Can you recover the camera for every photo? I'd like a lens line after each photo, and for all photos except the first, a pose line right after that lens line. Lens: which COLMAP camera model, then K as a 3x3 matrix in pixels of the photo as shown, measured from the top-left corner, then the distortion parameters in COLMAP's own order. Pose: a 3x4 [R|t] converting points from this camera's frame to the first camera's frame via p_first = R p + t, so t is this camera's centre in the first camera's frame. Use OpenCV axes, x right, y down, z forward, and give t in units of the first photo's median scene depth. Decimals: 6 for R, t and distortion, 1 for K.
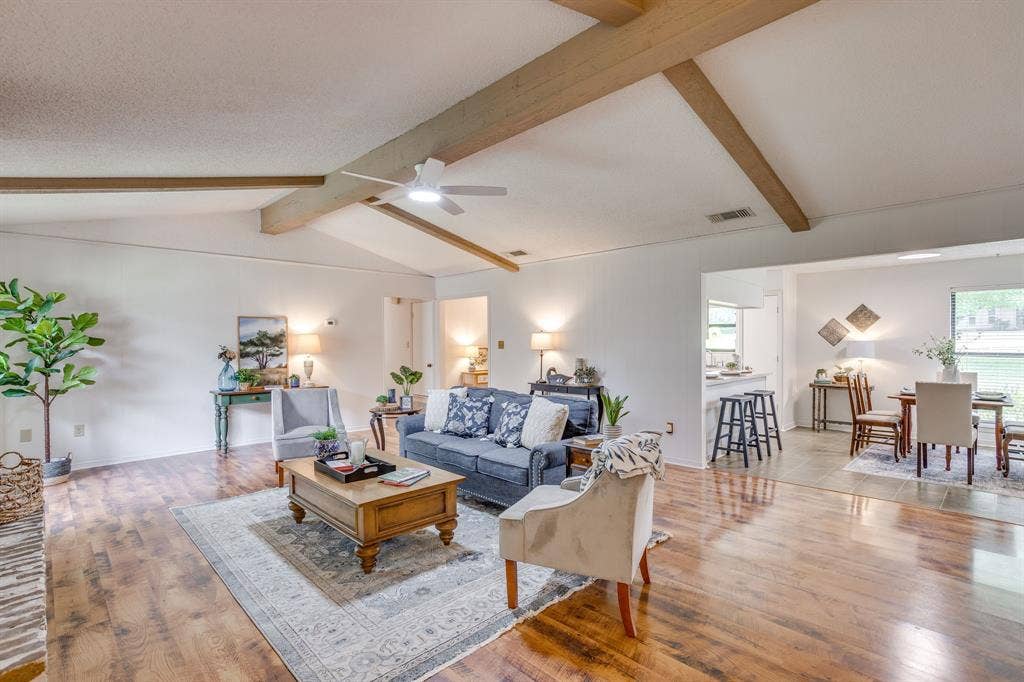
lens RADIAL K [[496.9, 0, 509.5], [0, 496.9, 339.0], [0, 0, 1]] dist [-0.051647, 0.027346]
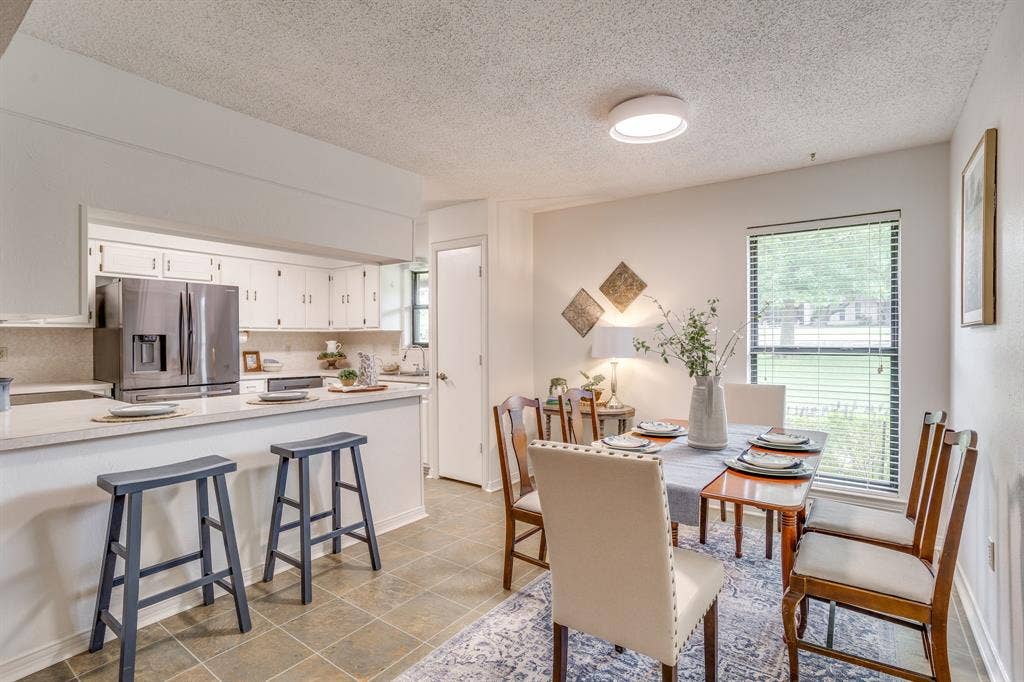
lens RADIAL K [[496.9, 0, 509.5], [0, 496.9, 339.0], [0, 0, 1]] dist [-0.051647, 0.027346]
pose [[0.987097, 0.001924, 0.160111, 0.512758], [-0.004125, 0.999902, 0.013414, 0.009861], [-0.160070, -0.013902, 0.987008, 0.463962]]
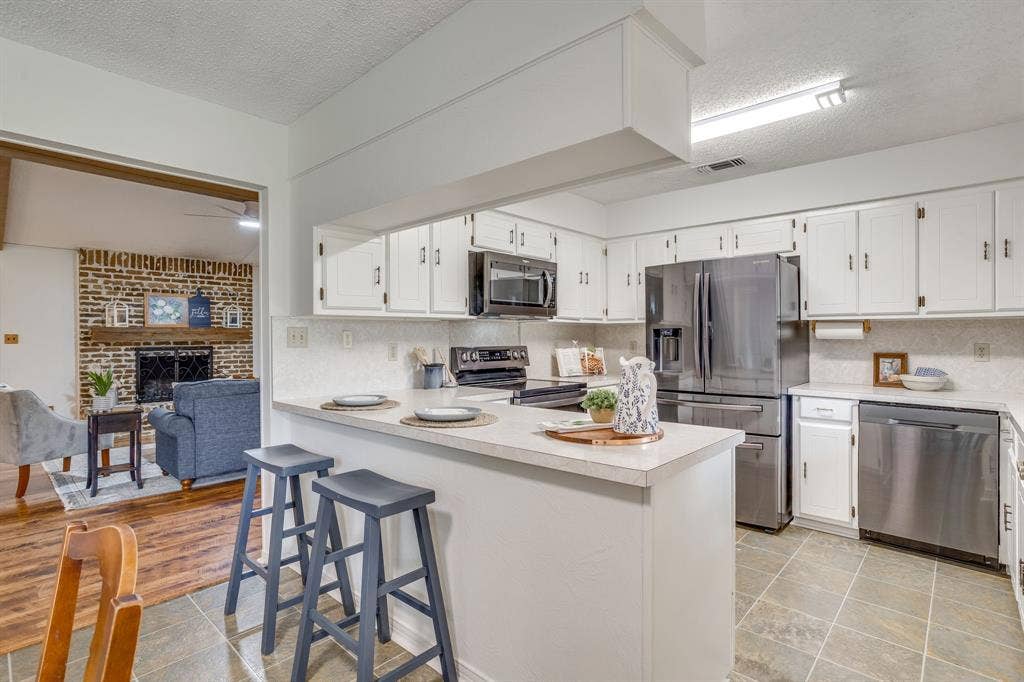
lens RADIAL K [[496.9, 0, 509.5], [0, 496.9, 339.0], [0, 0, 1]] dist [-0.051647, 0.027346]
pose [[0.050198, 0.005580, -0.998724, 0.680164], [0.018189, 0.999813, 0.006500, 0.018114], [0.998574, -0.018492, 0.050088, 0.903166]]
